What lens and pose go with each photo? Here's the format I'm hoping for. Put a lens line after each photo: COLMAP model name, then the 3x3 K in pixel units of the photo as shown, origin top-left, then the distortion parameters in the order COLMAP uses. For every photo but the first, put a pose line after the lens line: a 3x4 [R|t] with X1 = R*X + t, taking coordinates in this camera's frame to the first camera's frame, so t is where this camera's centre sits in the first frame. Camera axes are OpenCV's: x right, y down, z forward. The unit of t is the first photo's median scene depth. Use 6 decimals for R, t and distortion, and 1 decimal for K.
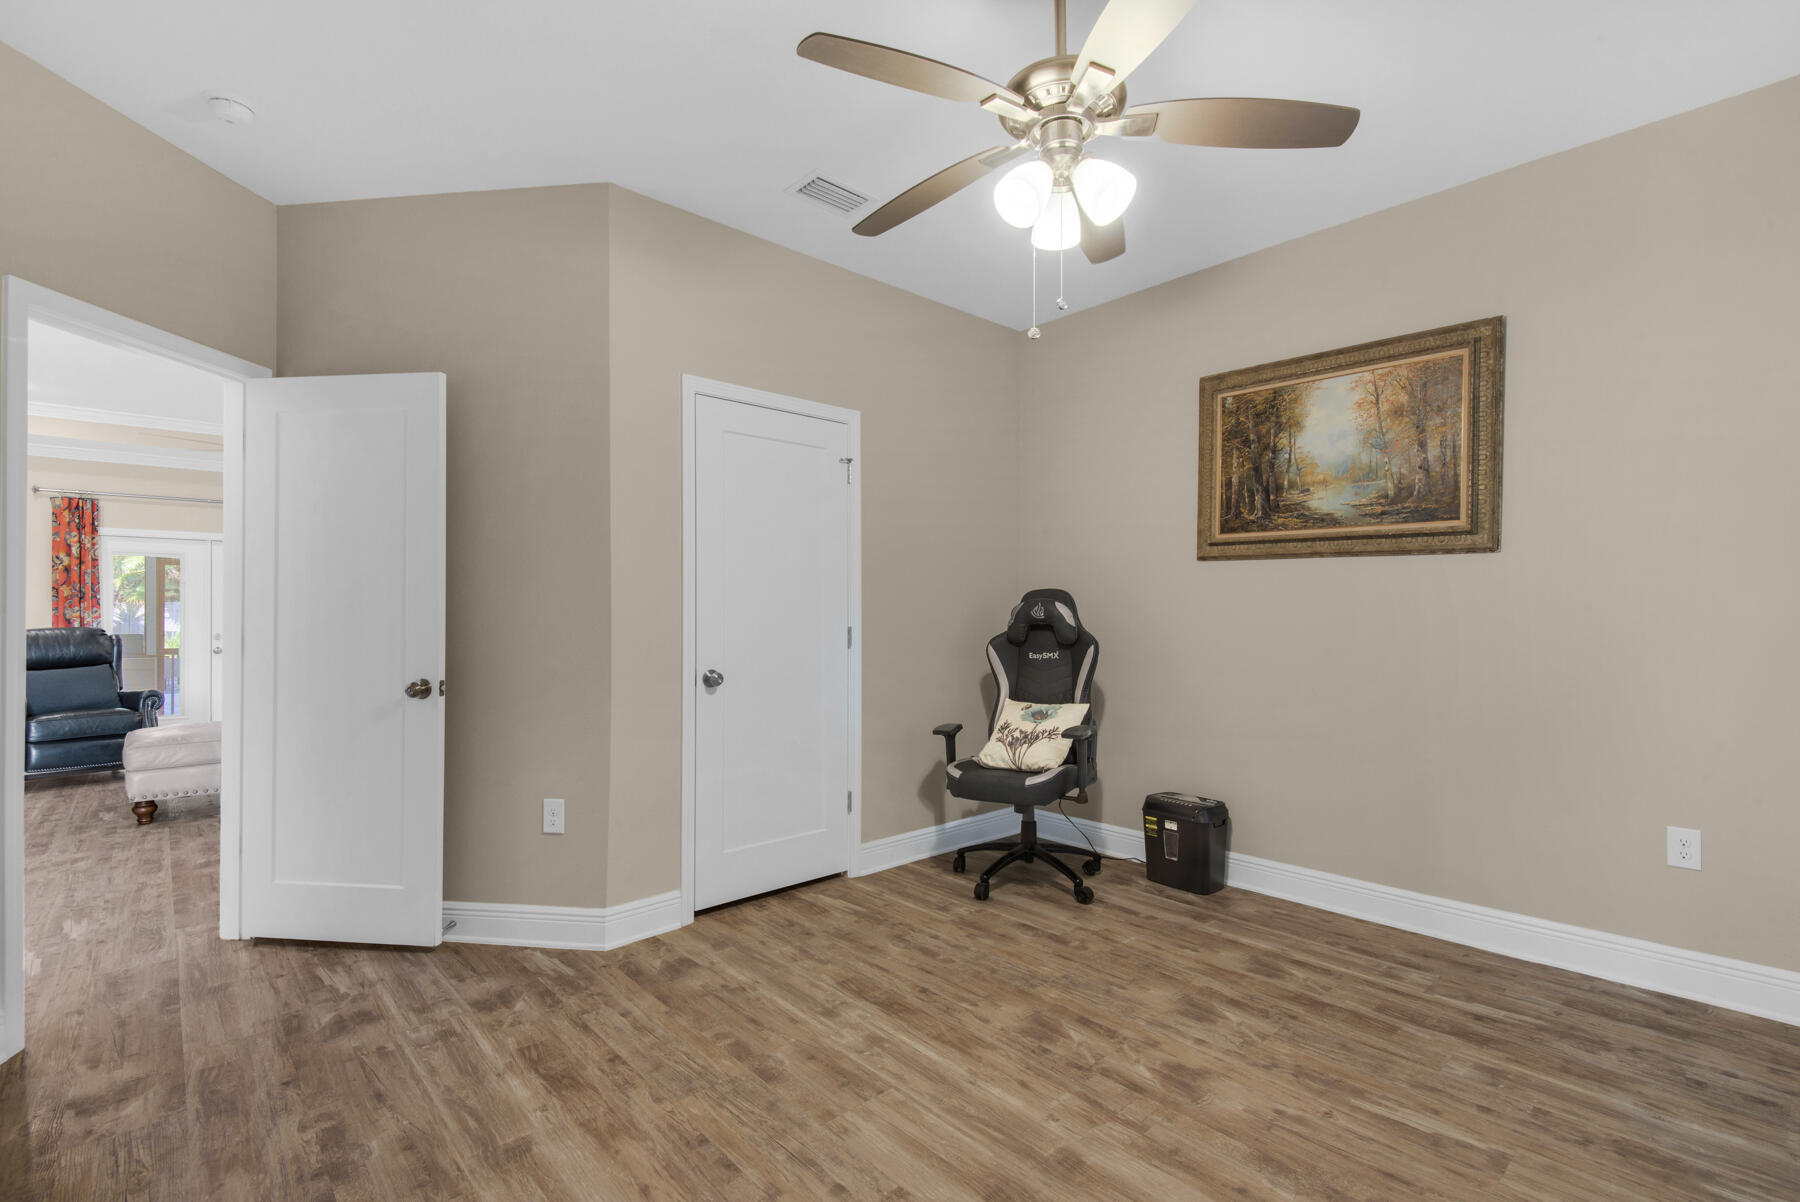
lens RADIAL K [[833.6, 0, 897.4], [0, 833.6, 604.1], [0, 0, 1]] dist [0.012918, -0.005691]
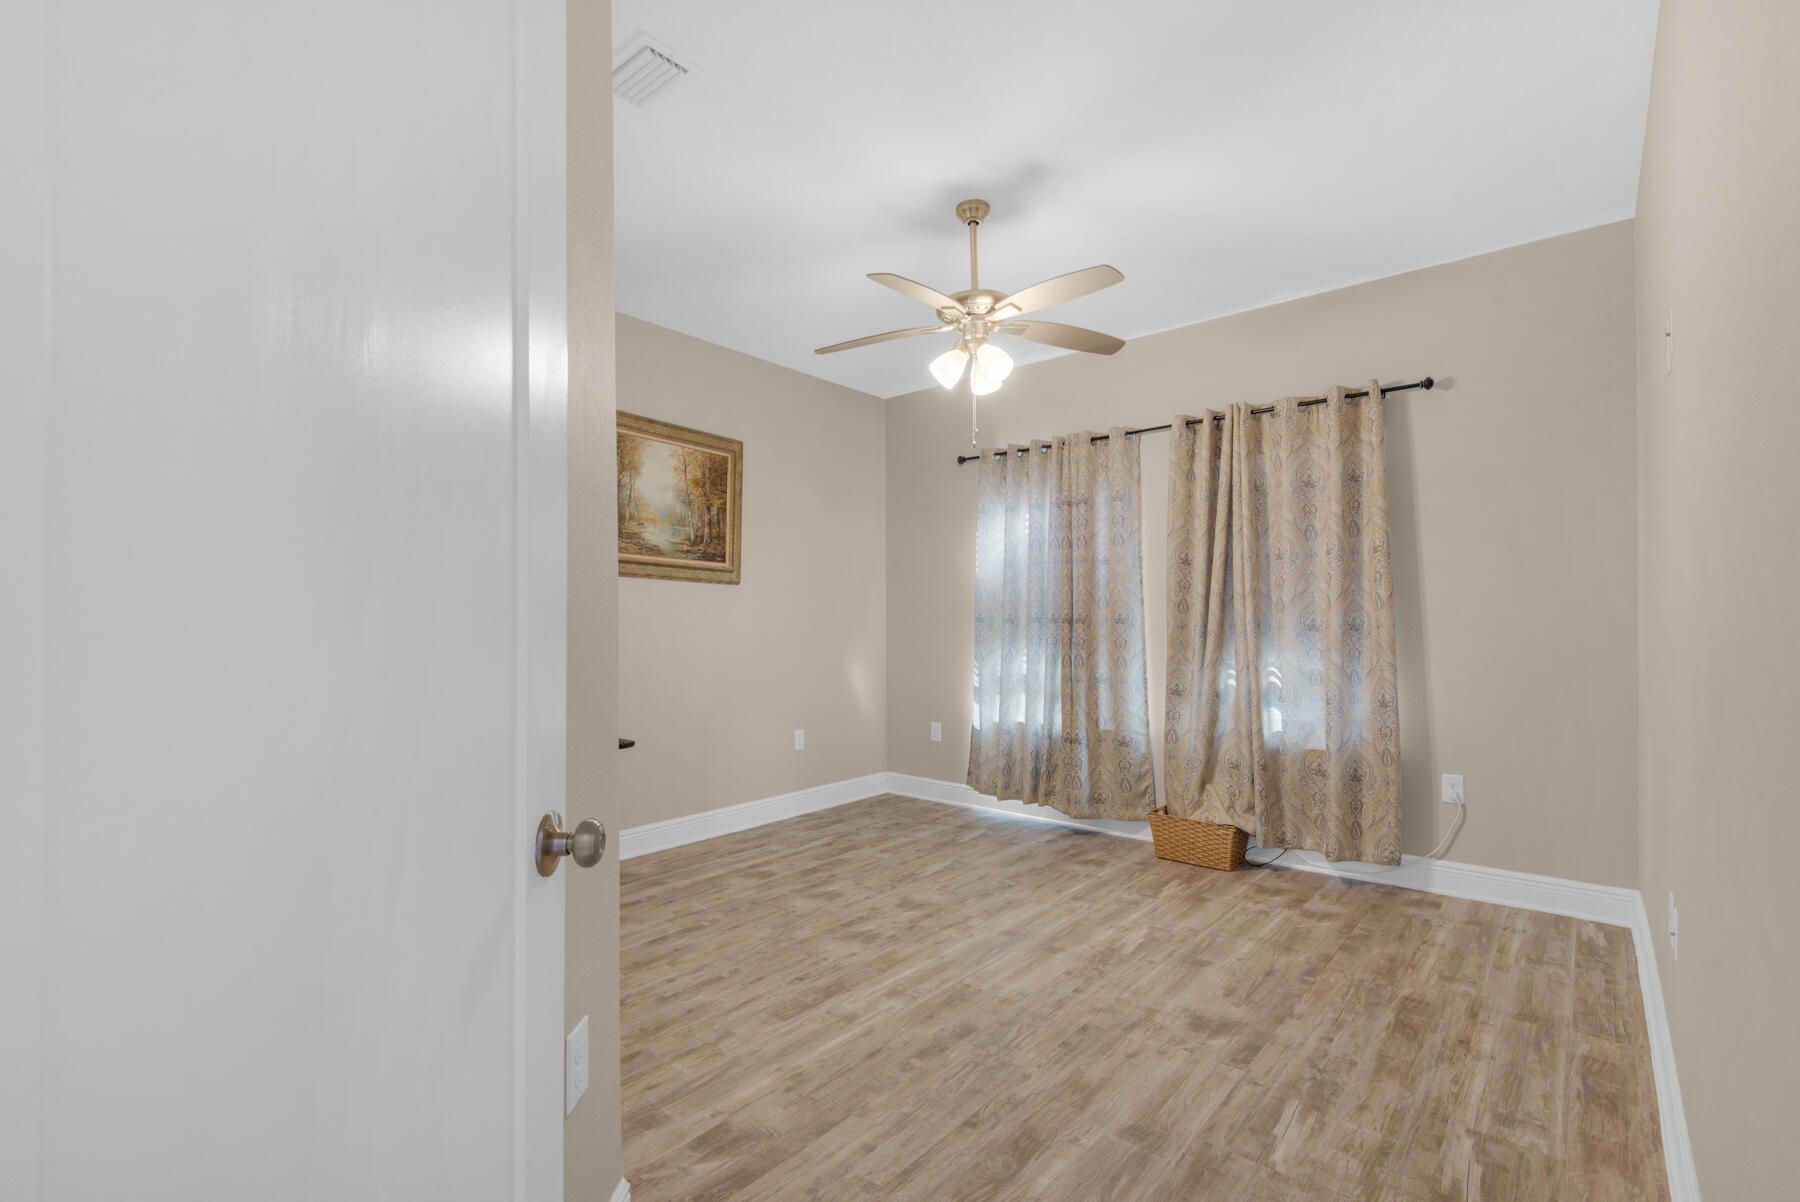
lens RADIAL K [[833.6, 0, 895.2], [0, 833.6, 619.4], [0, 0, 1]] dist [0.012918, -0.005691]
pose [[-0.151596, 0.005358, 0.988428, -0.989476], [-0.006380, 0.999959, -0.006399, 0.014657], [-0.988422, -0.007276, -0.151556, 1.002574]]
